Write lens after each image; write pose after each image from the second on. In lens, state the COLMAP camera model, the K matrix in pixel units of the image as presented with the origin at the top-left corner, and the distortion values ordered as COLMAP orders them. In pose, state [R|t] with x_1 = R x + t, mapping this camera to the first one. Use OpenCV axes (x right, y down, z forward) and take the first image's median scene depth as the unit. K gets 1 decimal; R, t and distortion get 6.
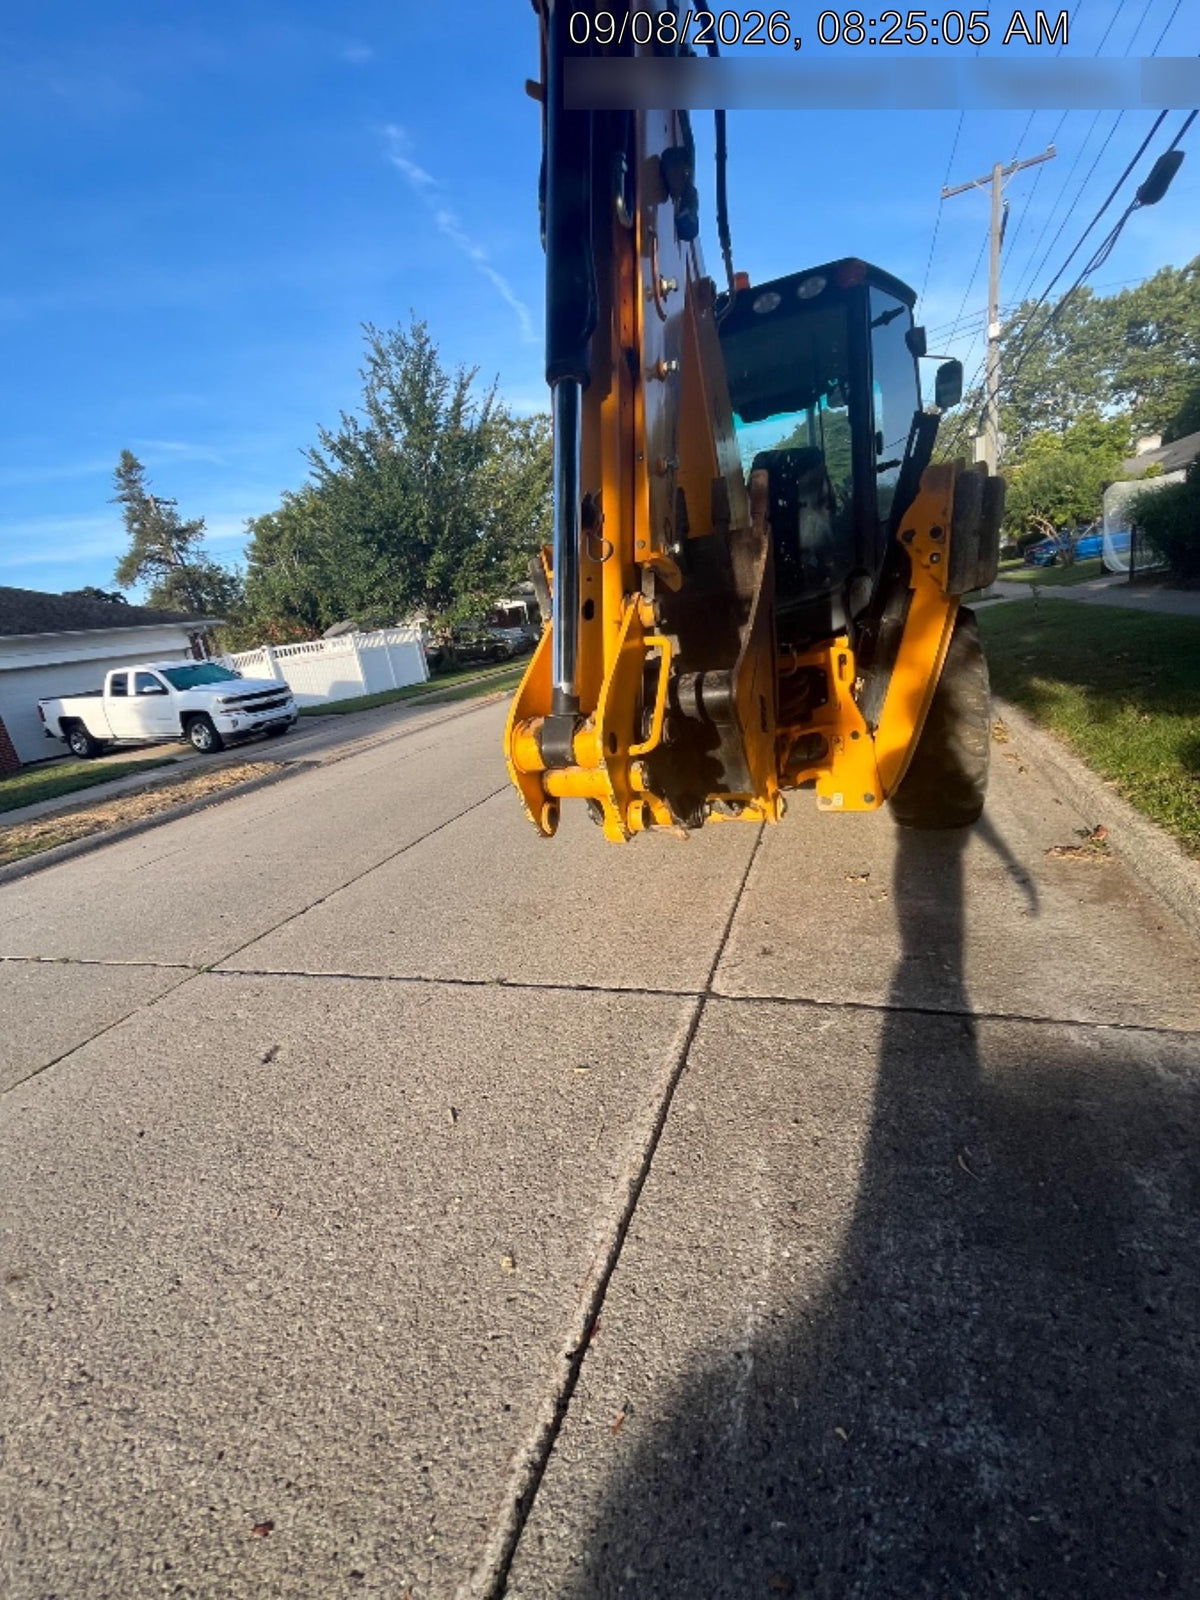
lens RADIAL K [[638.3, 0, 594.8], [0, 638.3, 803.4], [0, 0, 1]] dist [-0.000333, -0.000138]
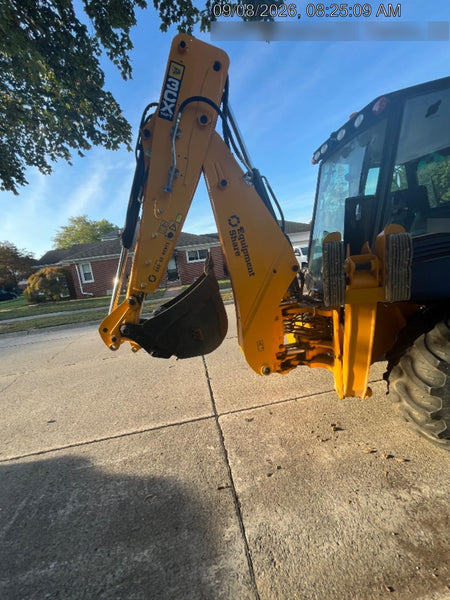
lens RADIAL K [[244.7, 0, 224.2], [0, 244.7, 299.2], [0, 0, 1]] dist [-0.003140, 0.000244]
pose [[0.504009, 0.230783, -0.832294, 1.031296], [-0.198106, 0.968839, 0.148678, -0.396723], [0.840671, 0.089948, 0.534023, 0.412200]]
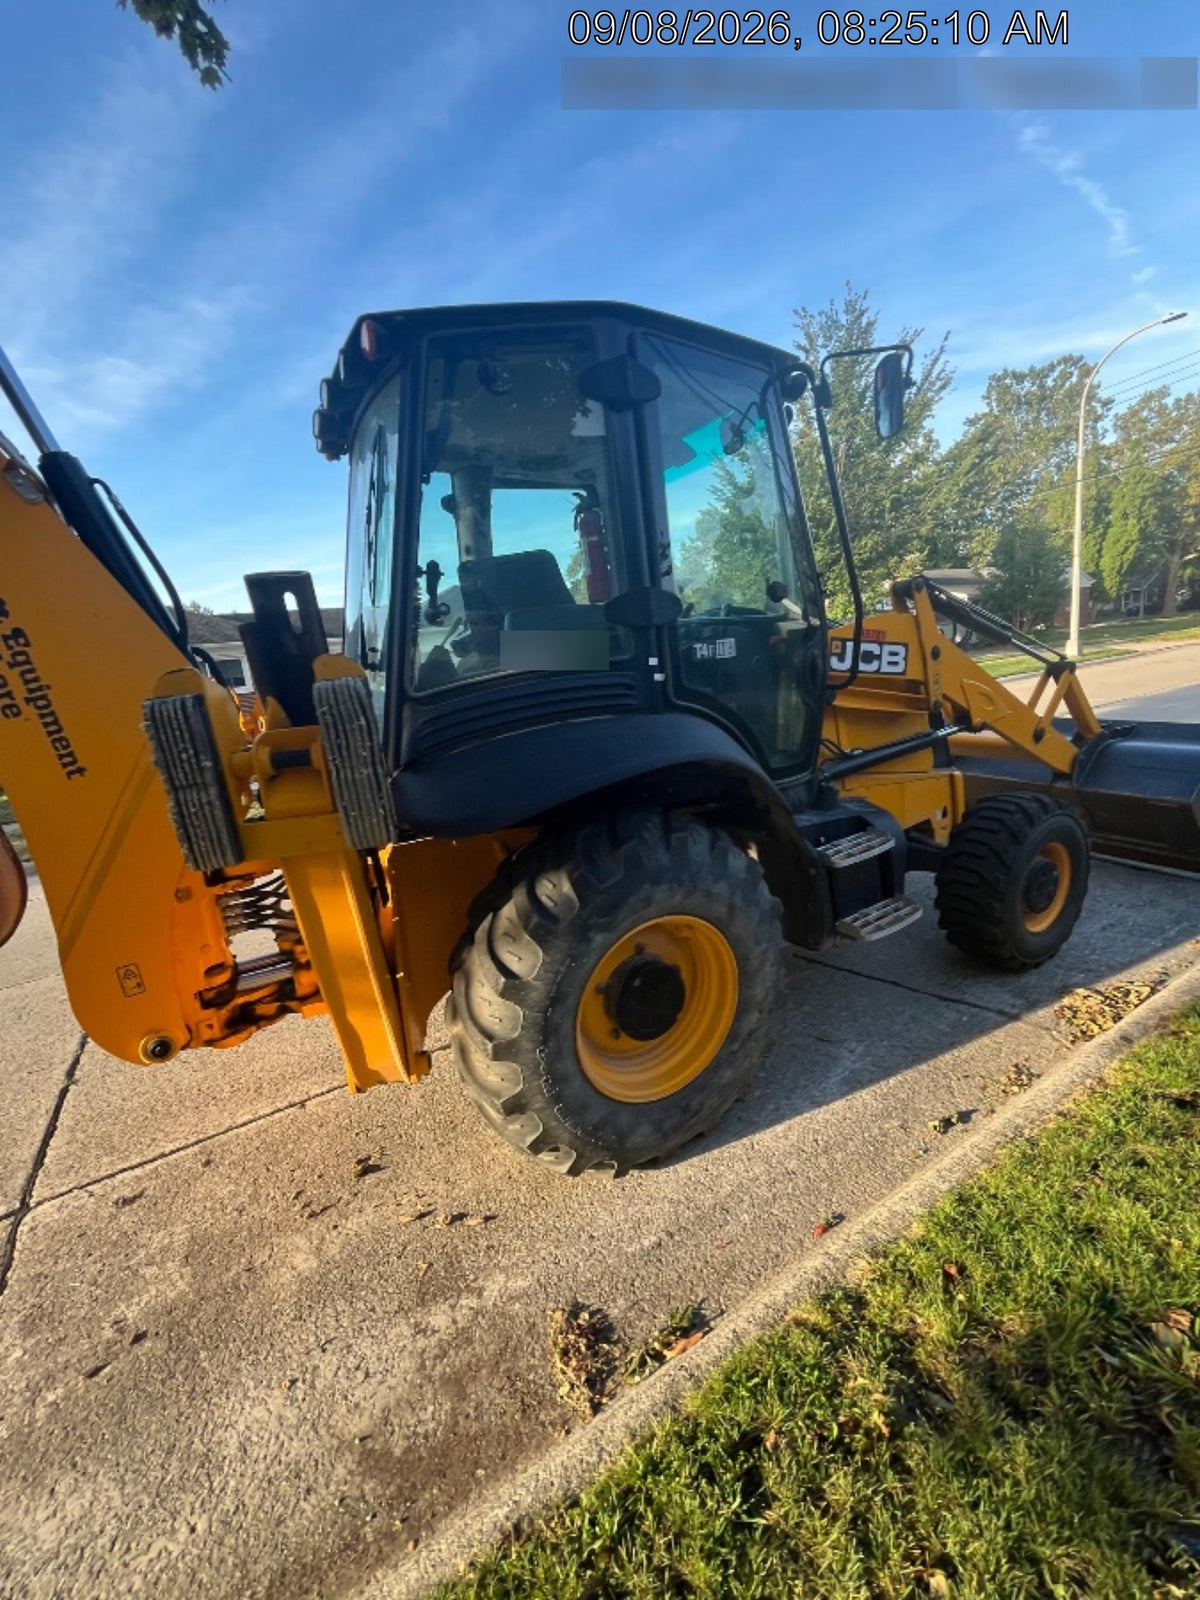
lens RADIAL K [[652.4, 0, 597.8], [0, 652.4, 798.0], [0, 0, 1]] dist [-0.003140, 0.000244]
pose [[0.783020, 0.205000, -0.587243, 1.308366], [-0.196272, 0.977324, 0.079468, -0.541778], [0.590217, 0.053035, 0.805500, 0.736439]]
